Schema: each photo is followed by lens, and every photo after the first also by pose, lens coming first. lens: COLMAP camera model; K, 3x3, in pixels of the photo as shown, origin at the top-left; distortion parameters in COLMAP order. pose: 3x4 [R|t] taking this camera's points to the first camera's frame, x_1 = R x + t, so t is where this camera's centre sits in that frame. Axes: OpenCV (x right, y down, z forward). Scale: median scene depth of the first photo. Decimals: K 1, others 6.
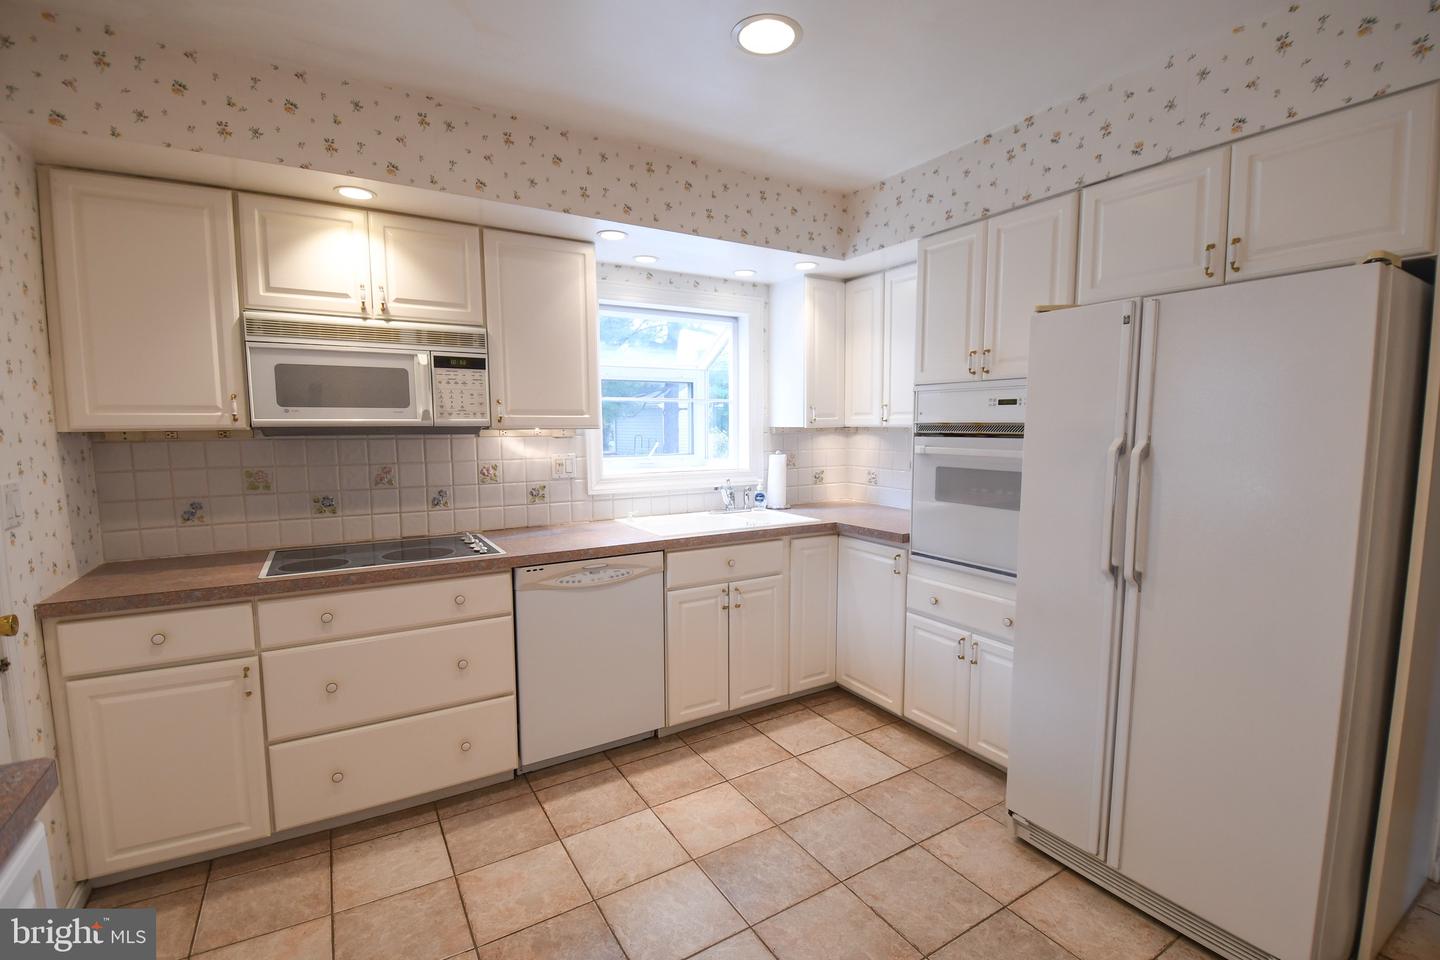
lens RADIAL K [[651.6, 0, 733.5], [0, 651.6, 486.9], [0, 0, 1]] dist [-0.005008, -0.005464]
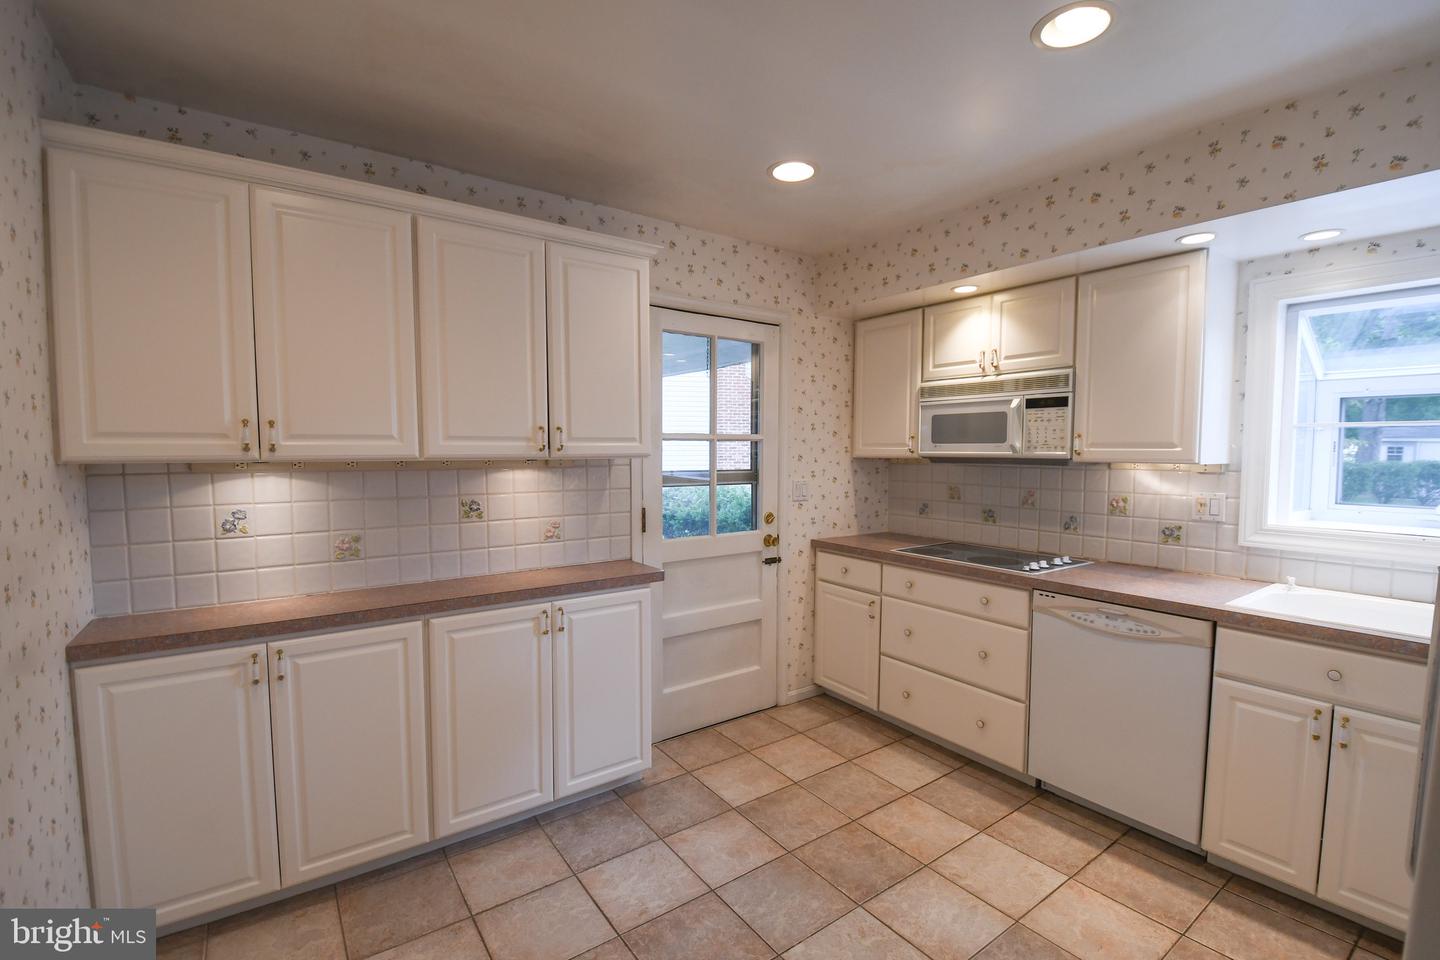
lens RADIAL K [[651.6, 0, 733.1], [0, 651.6, 486.1], [0, 0, 1]] dist [-0.005008, -0.005464]
pose [[0.066867, 0.060610, -0.995919, 0.697693], [-0.099393, 0.993593, 0.053795, -0.054638], [0.992799, 0.095391, 0.072463, 0.399876]]
